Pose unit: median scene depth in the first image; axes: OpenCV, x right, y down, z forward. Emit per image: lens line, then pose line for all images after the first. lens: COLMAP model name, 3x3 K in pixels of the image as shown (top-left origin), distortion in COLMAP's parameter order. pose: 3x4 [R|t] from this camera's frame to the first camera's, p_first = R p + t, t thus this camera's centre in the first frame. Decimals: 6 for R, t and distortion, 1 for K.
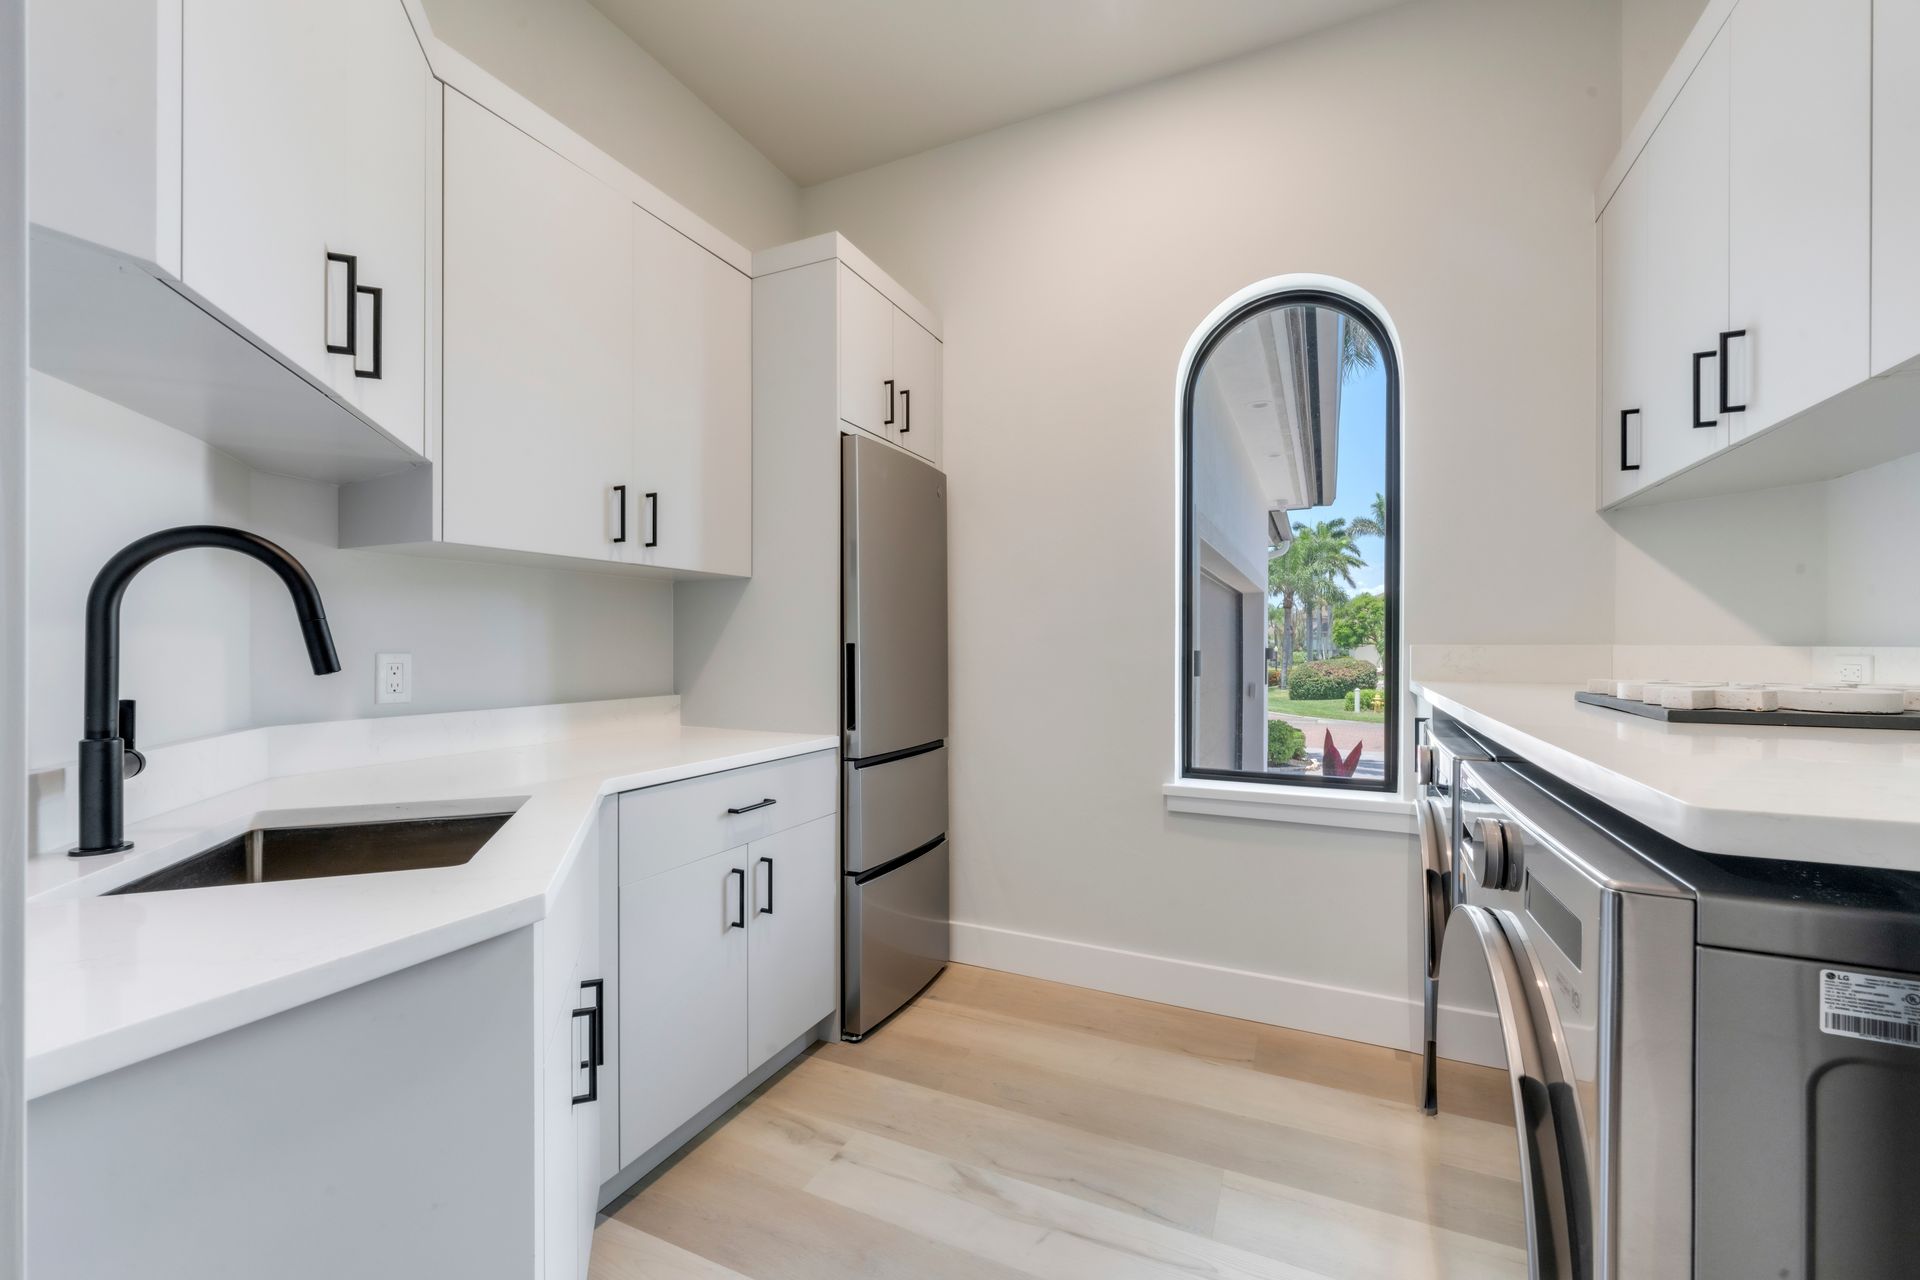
lens RADIAL K [[774.2, 0, 960.2], [0, 774.2, 643.9], [0, 0, 1]] dist [-0.000533, -0.000341]
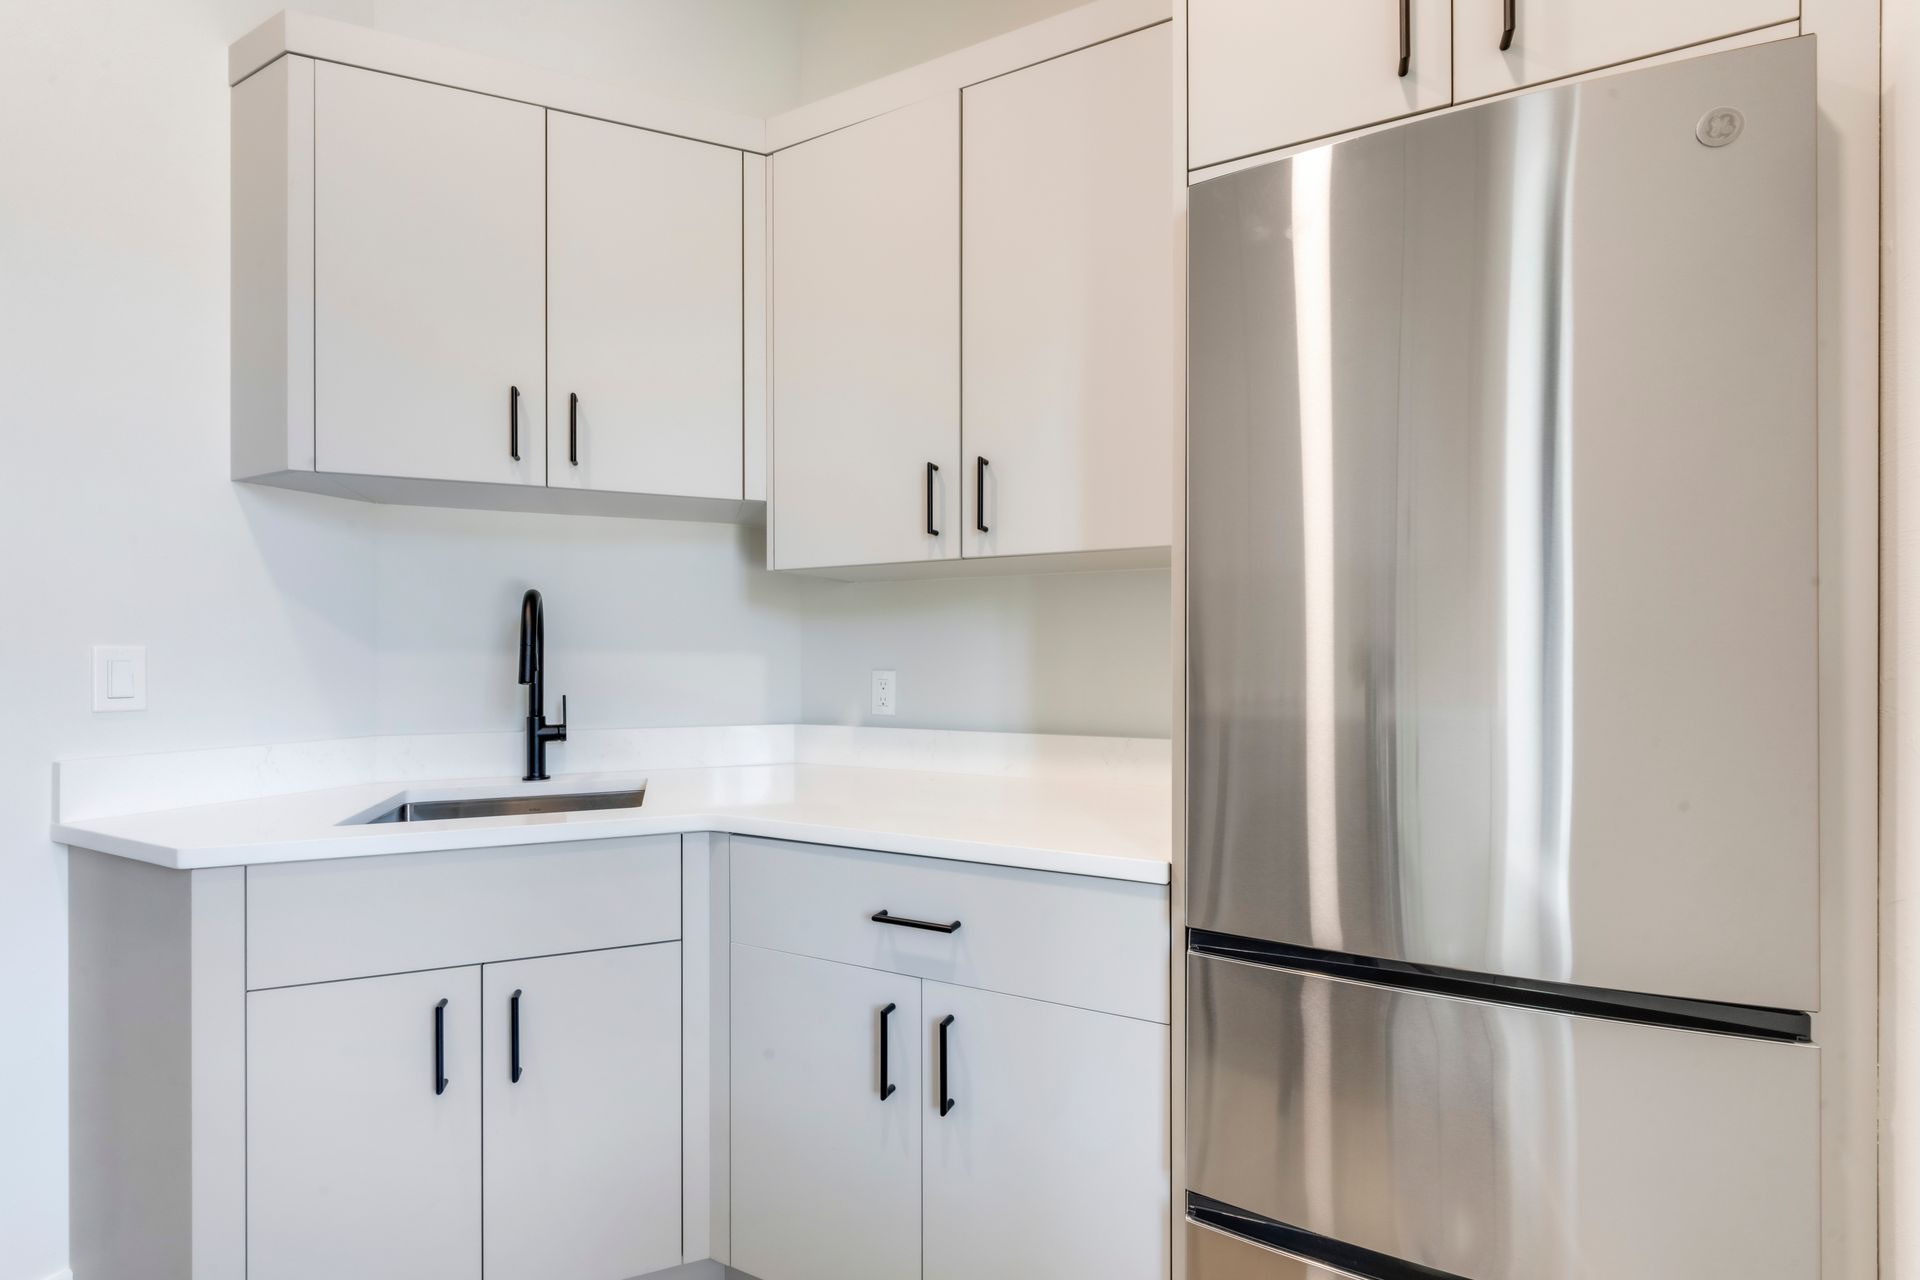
lens RADIAL K [[774.2, 0, 960.2], [0, 774.2, 643.9], [0, 0, 1]] dist [-0.000533, -0.000341]
pose [[0.015902, -0.022662, -0.999617, 0.378344], [-0.000133, 0.999743, -0.022667, -0.000932], [0.999874, 0.000493, 0.015895, 1.076293]]
